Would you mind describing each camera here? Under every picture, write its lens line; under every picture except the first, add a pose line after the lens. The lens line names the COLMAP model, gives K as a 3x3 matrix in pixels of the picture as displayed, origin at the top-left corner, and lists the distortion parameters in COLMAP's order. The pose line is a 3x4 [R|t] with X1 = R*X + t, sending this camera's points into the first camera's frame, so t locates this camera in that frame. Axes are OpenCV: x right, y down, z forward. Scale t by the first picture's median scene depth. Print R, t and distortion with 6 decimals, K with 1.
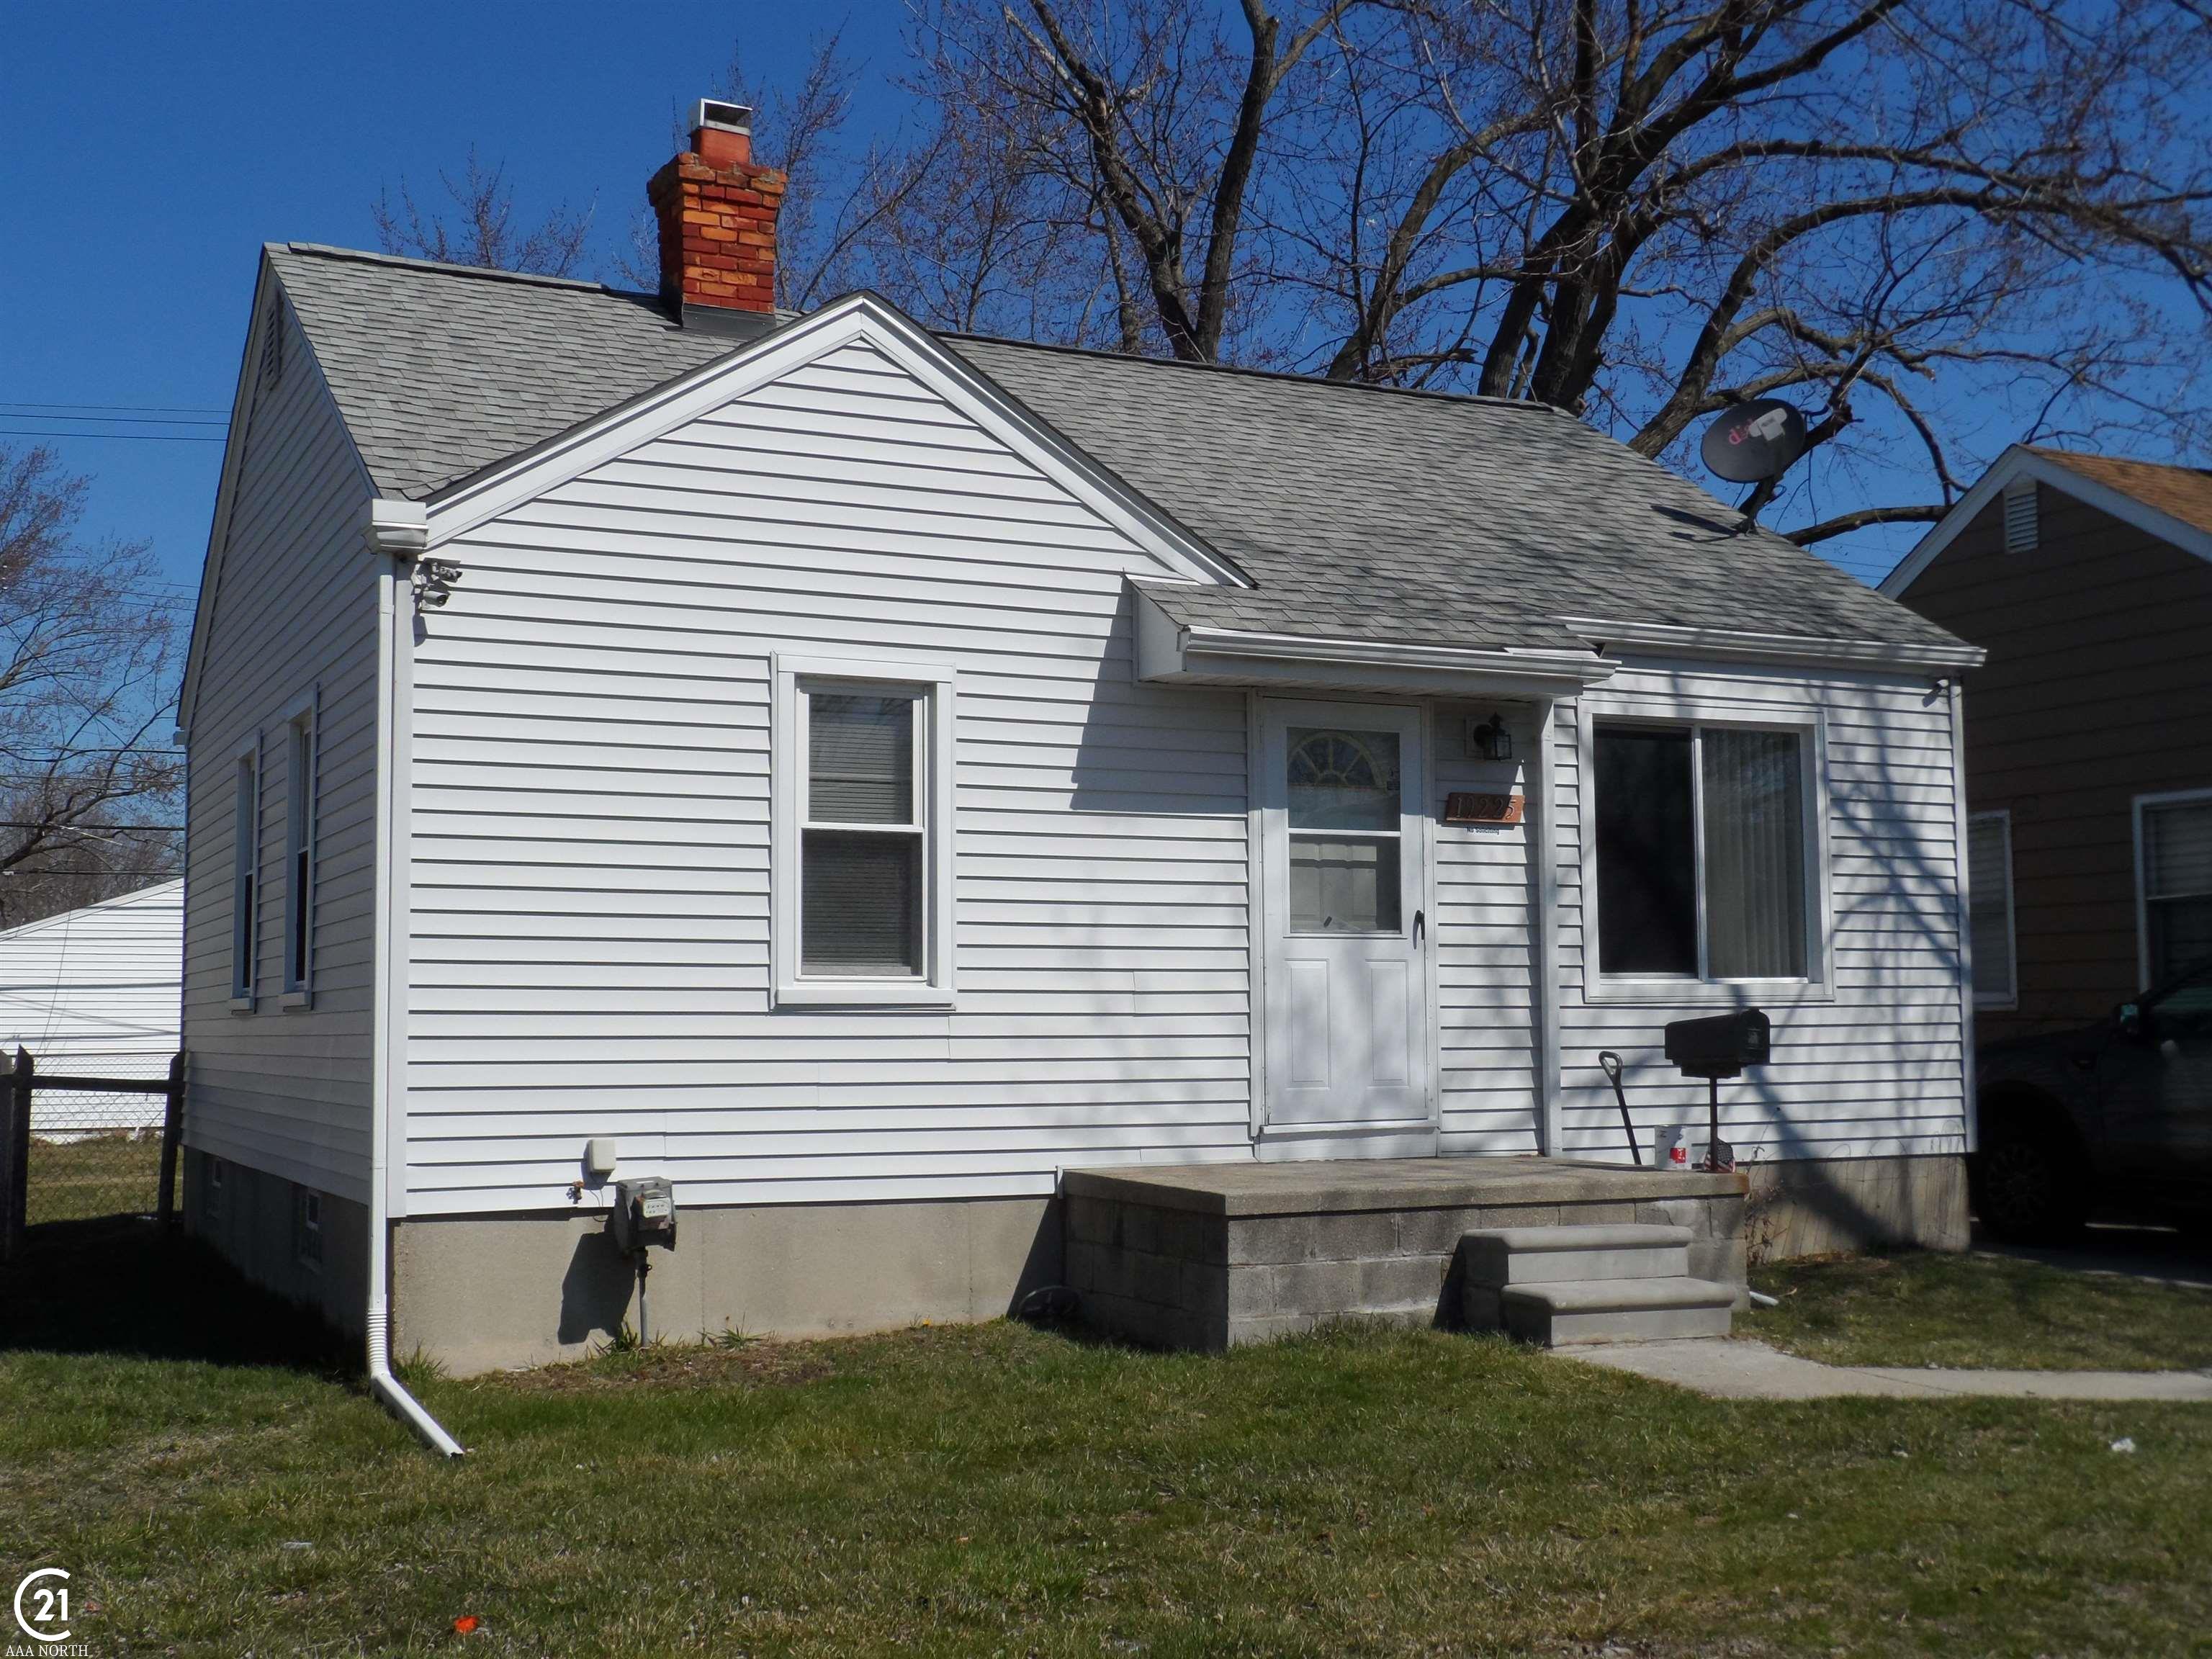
lens RADIAL K [[2446.2, 0, 1105.4], [0, 2446.2, 828.3], [0, 0, 1]] dist [-0.068006, 0.000000]
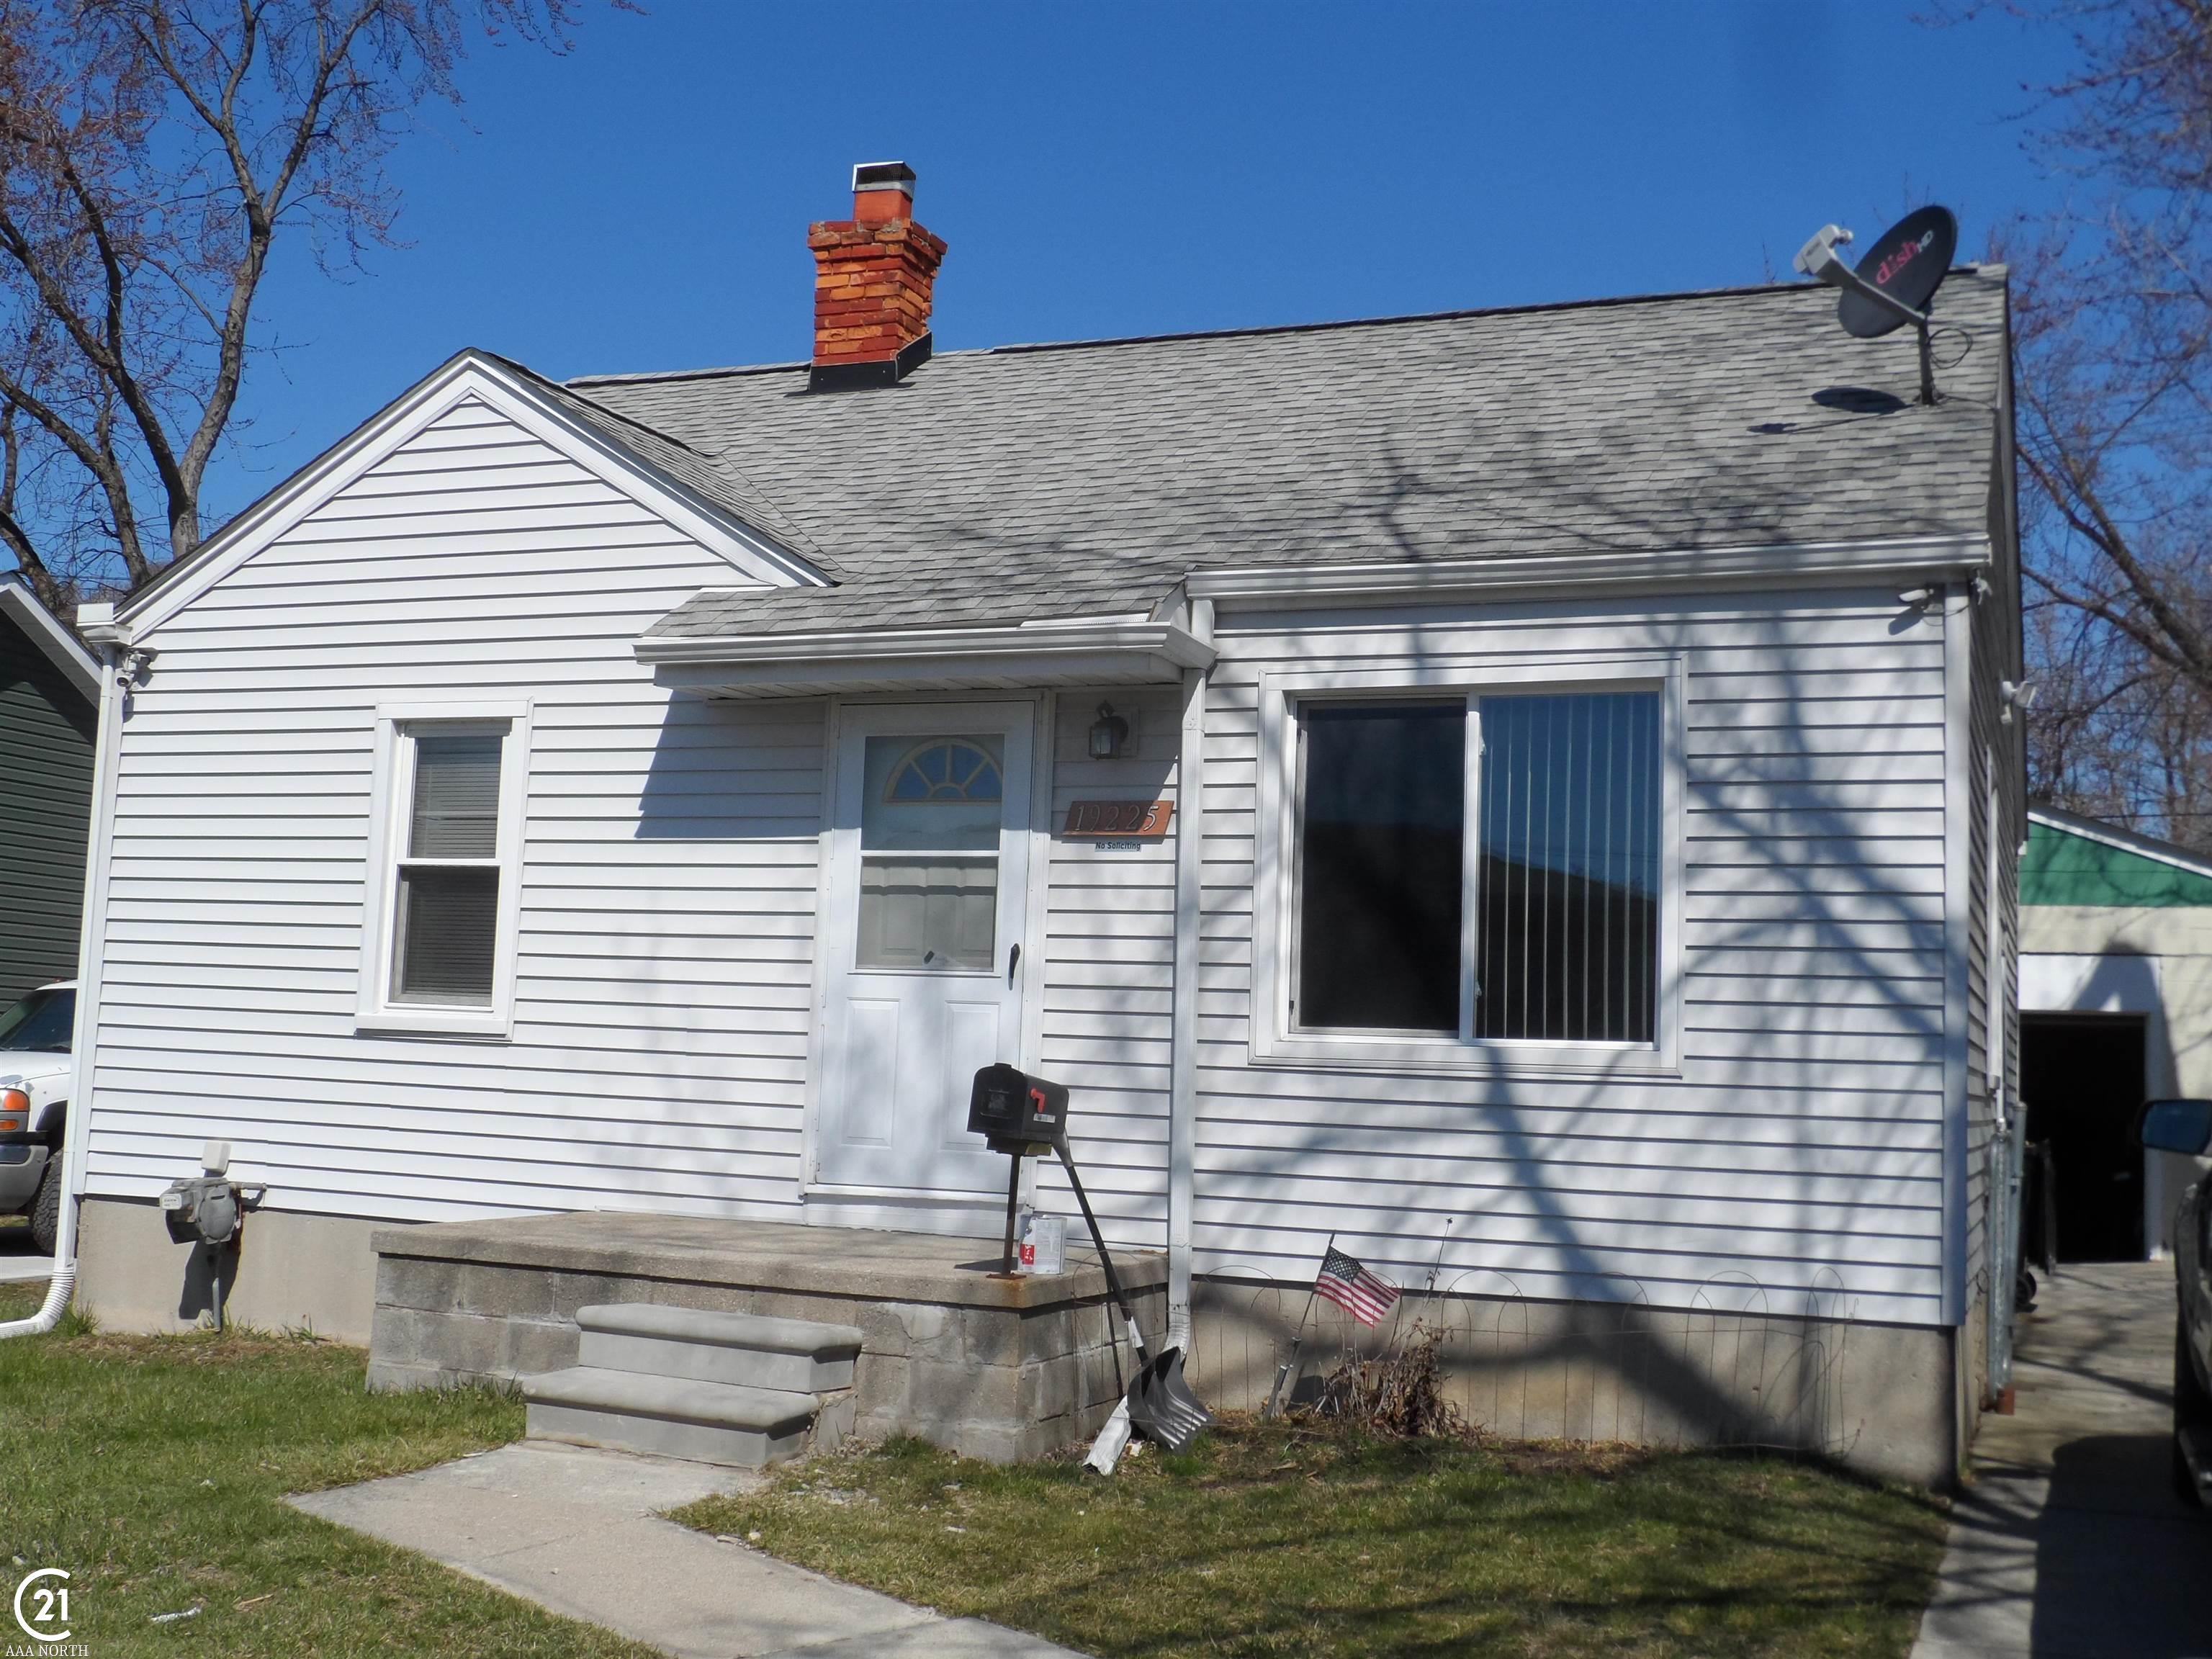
lens RADIAL K [[2446.2, 0, 1104.2], [0, 2446.2, 823.9], [0, 0, 1]] dist [-0.068006, 0.000000]
pose [[0.672646, -0.043427, -0.738689, 0.756628], [0.015781, 0.998891, -0.044354, 0.029855], [0.739796, 0.018177, 0.672586, 0.450509]]
